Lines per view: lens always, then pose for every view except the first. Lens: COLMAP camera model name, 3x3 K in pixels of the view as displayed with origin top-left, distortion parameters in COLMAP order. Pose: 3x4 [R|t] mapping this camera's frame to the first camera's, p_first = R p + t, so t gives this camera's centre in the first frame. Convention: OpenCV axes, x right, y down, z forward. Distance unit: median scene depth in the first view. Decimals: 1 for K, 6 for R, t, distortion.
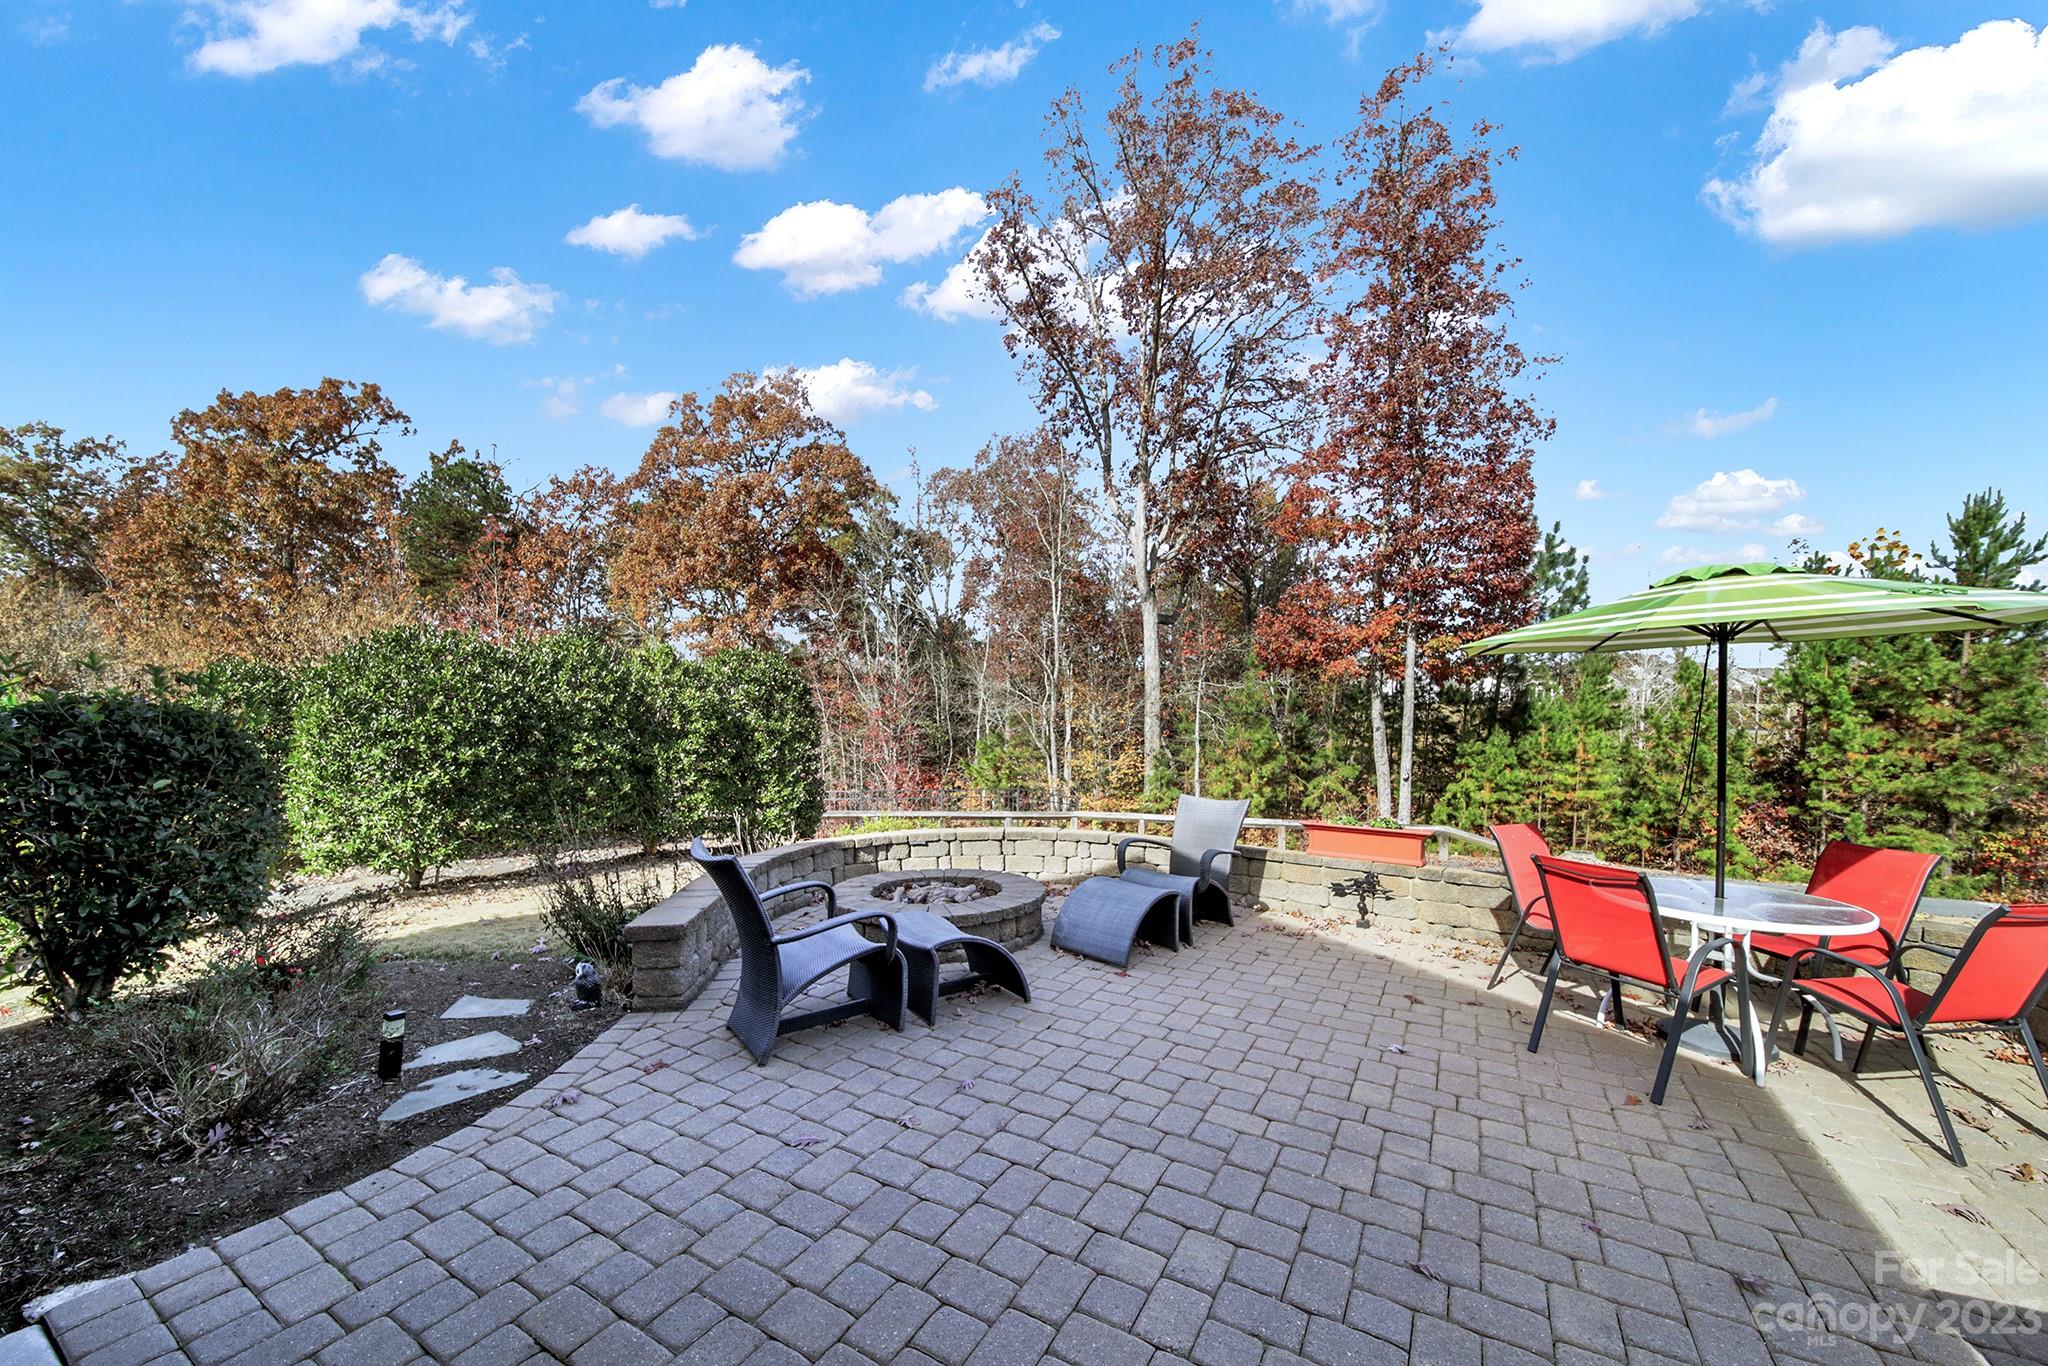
lens RADIAL K [[761.5, 0, 1024.9], [0, 761.5, 721.3], [0, 0, 1]] dist [0.000036, -0.000111]
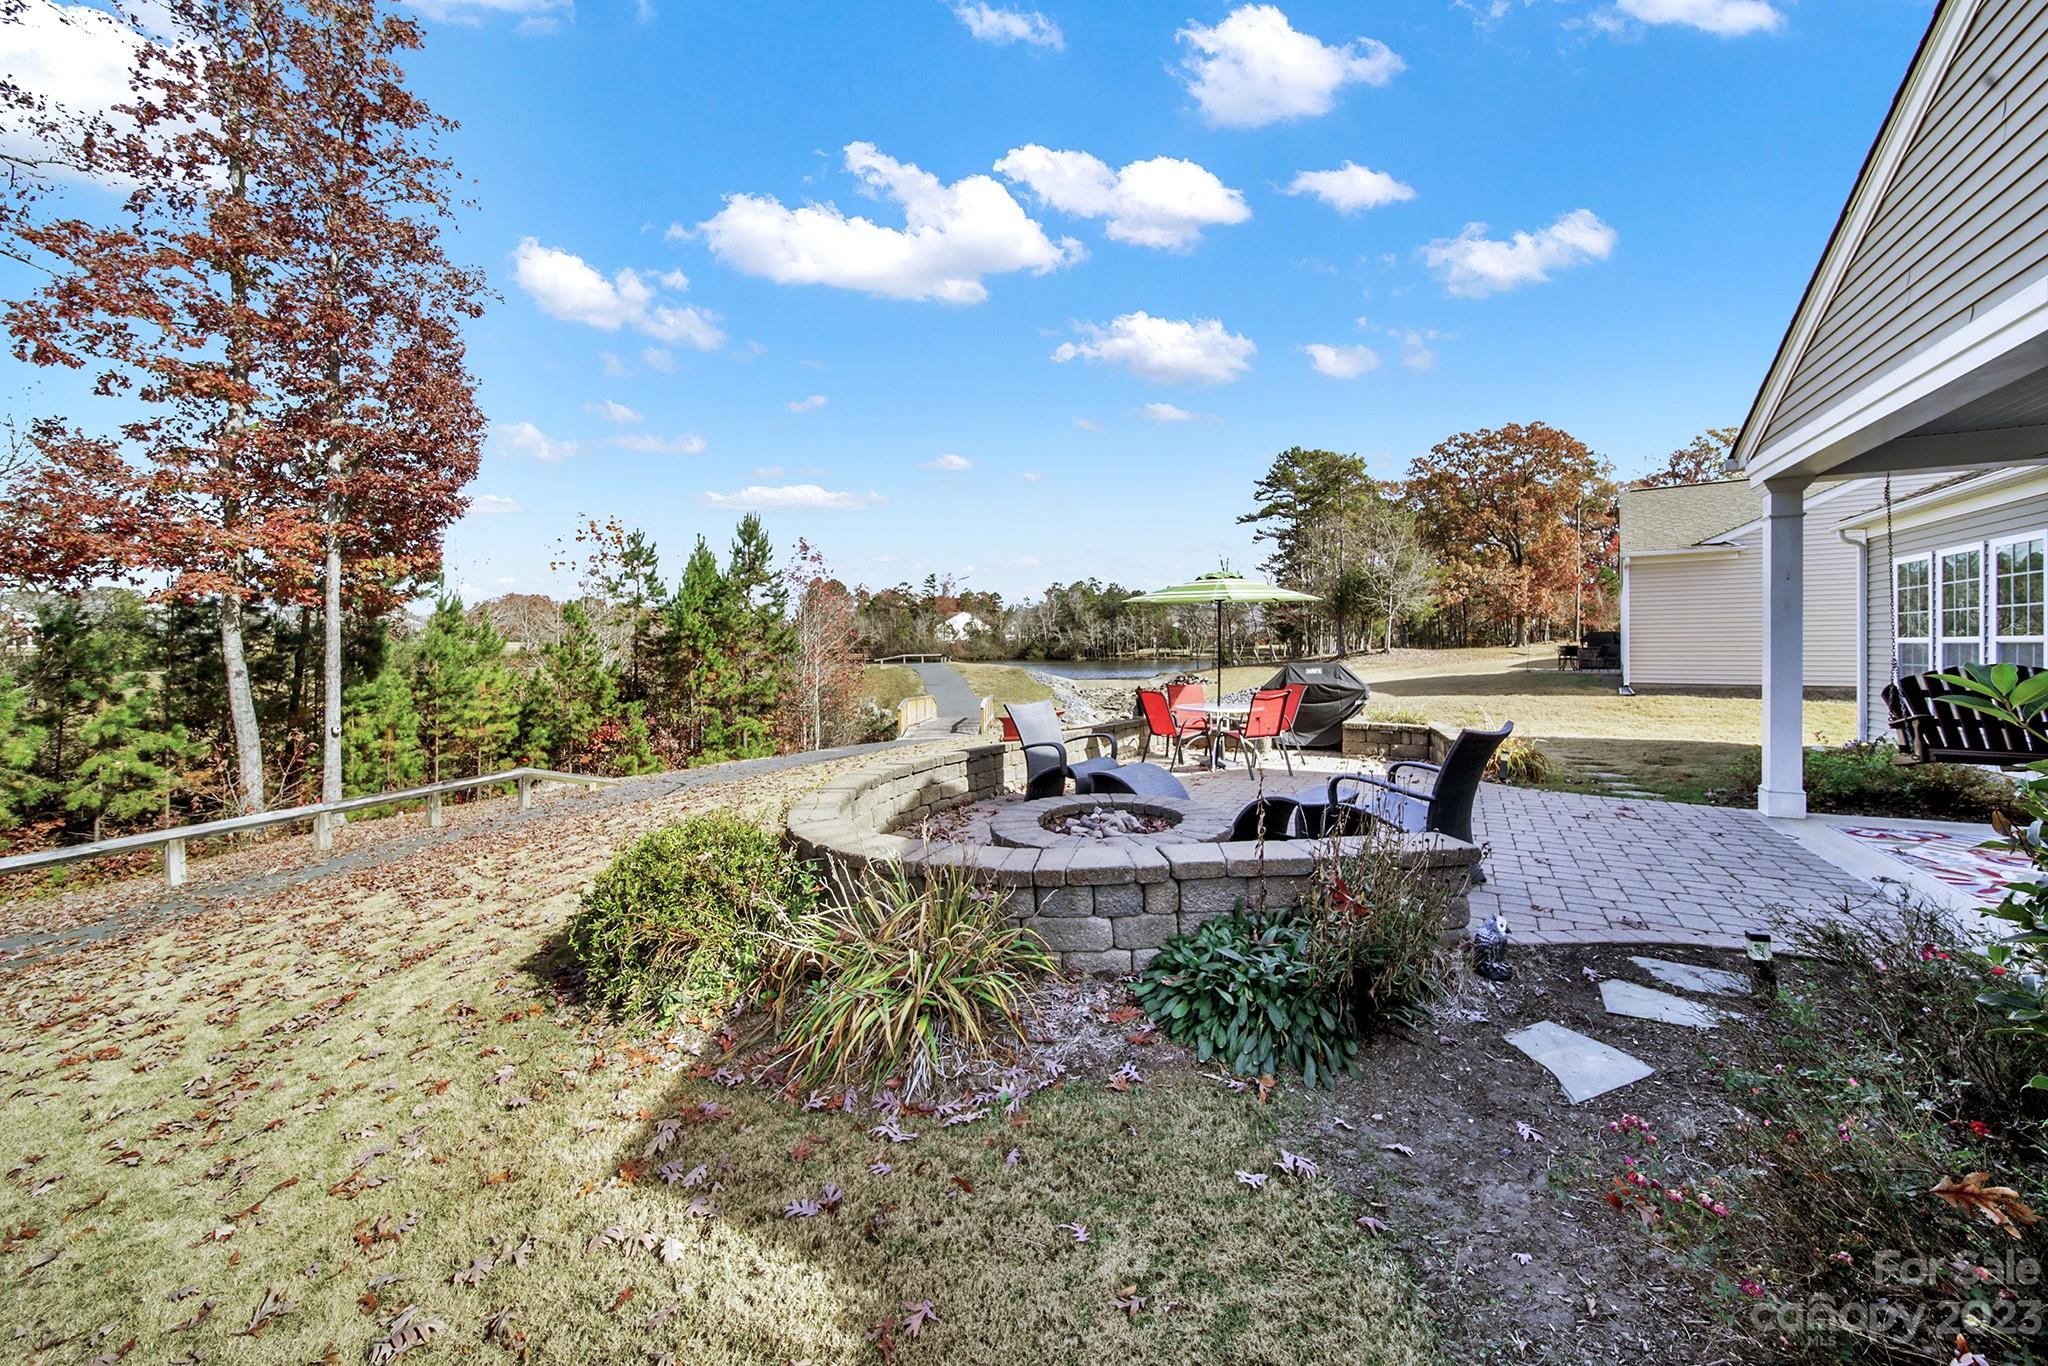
lens RADIAL K [[739.3, 0, 1026.6], [0, 739.3, 652.7], [0, 0, 1]] dist [-0.000278, -0.000053]
pose [[-0.003212, -0.011394, 0.999930, -0.263089], [0.027205, 0.999564, 0.011477, 0.002426], [-0.999625, 0.027240, -0.002901, 0.288585]]
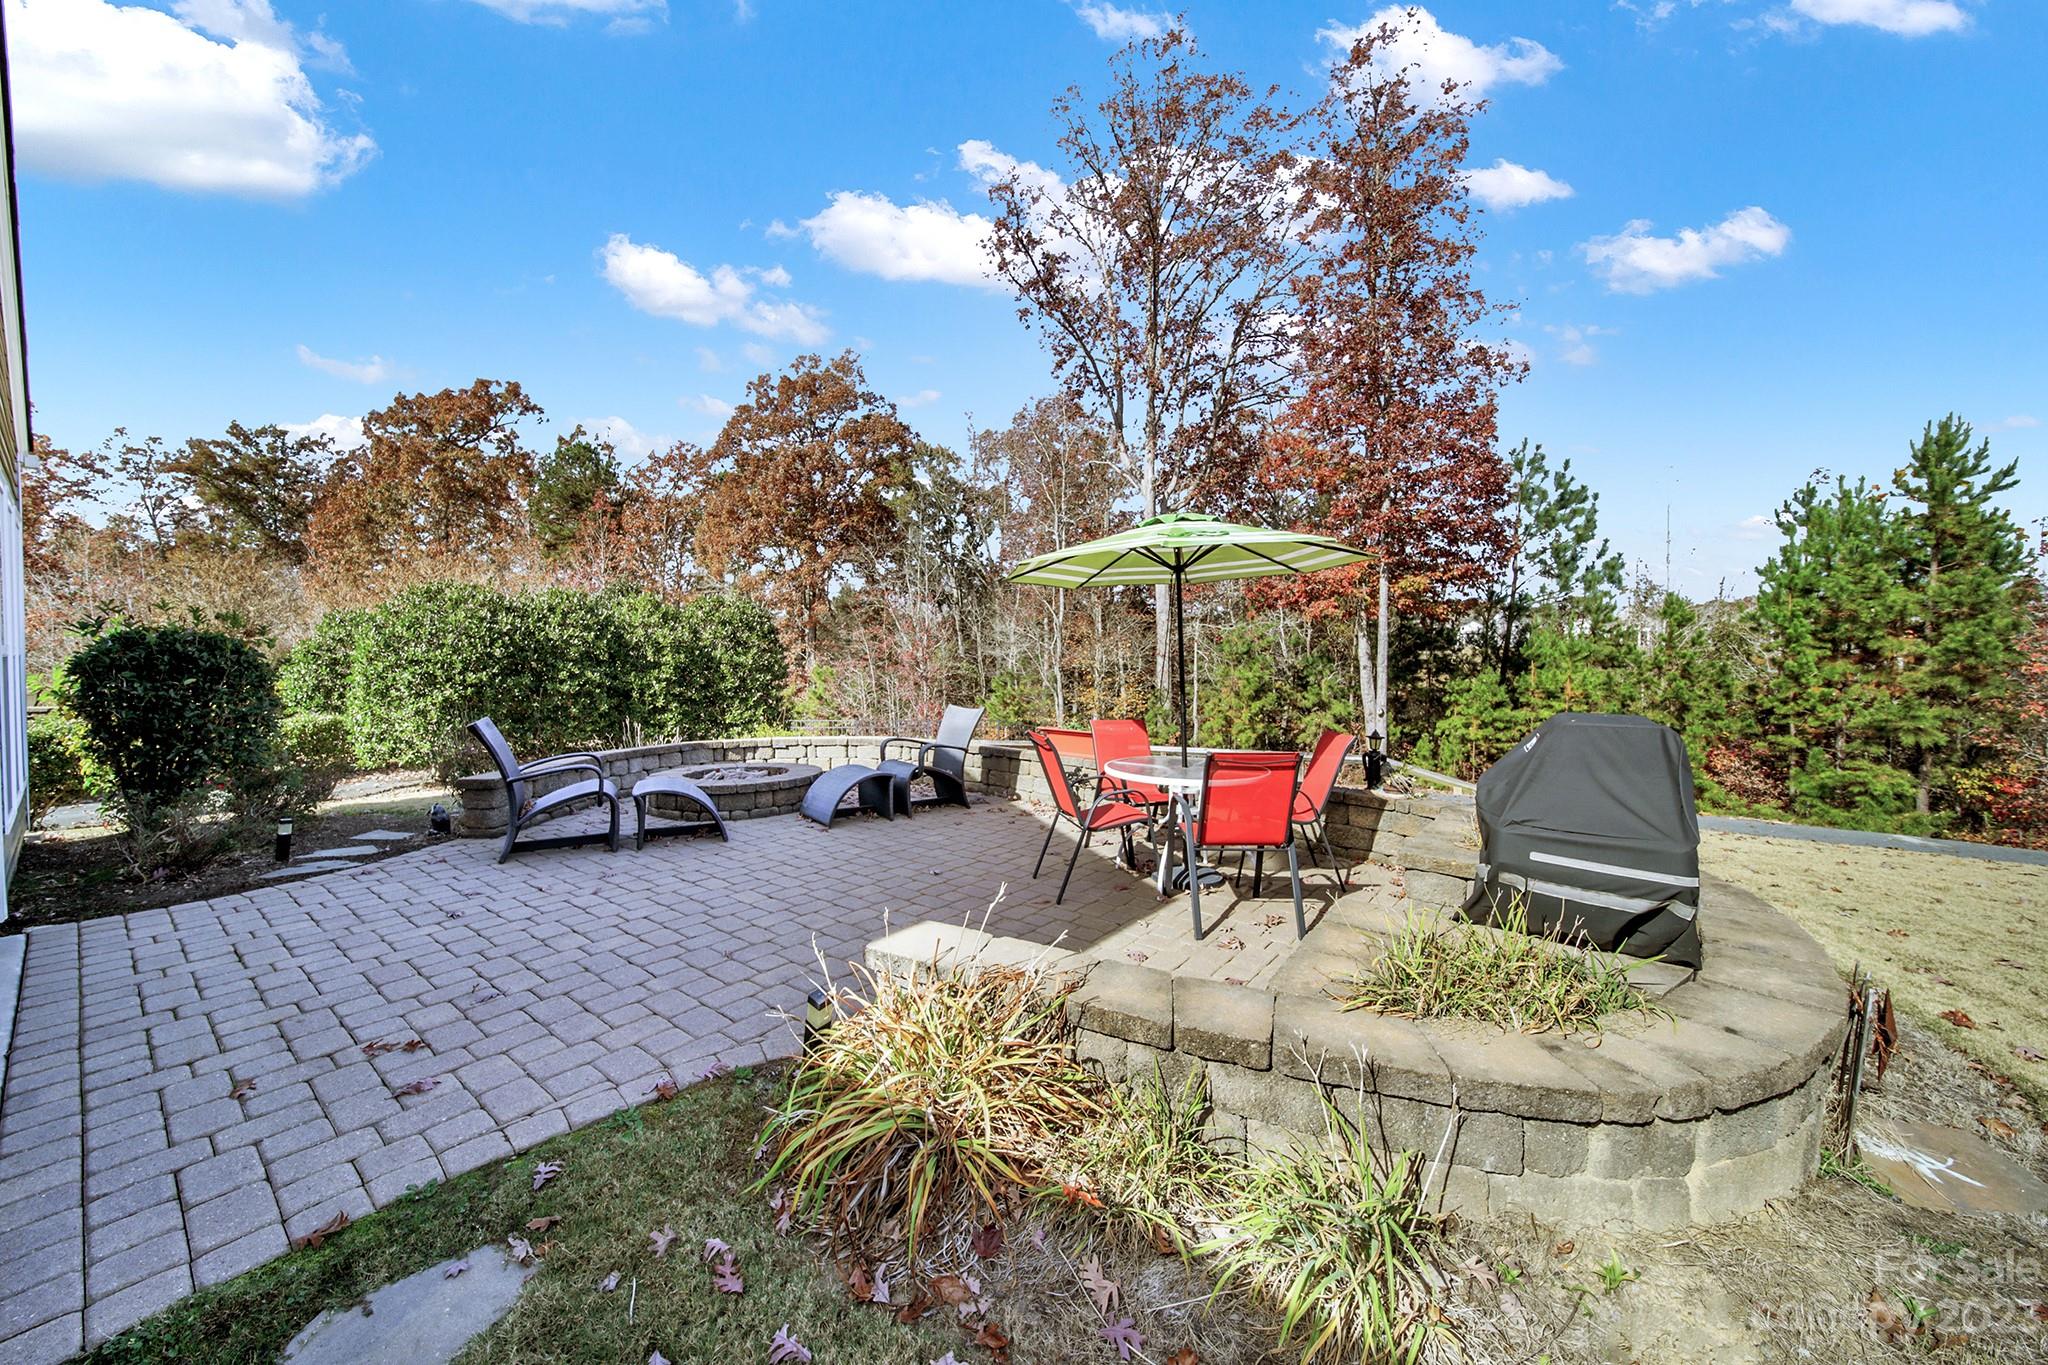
lens RADIAL K [[739.3, 0, 1026.6], [0, 739.3, 652.2], [0, 0, 1]] dist [-0.000278, -0.000053]
pose [[0.991626, -0.004824, -0.129052, 0.152153], [0.002129, 0.999777, -0.021014, 0.011086], [0.129125, 0.020563, 0.991415, -0.057433]]
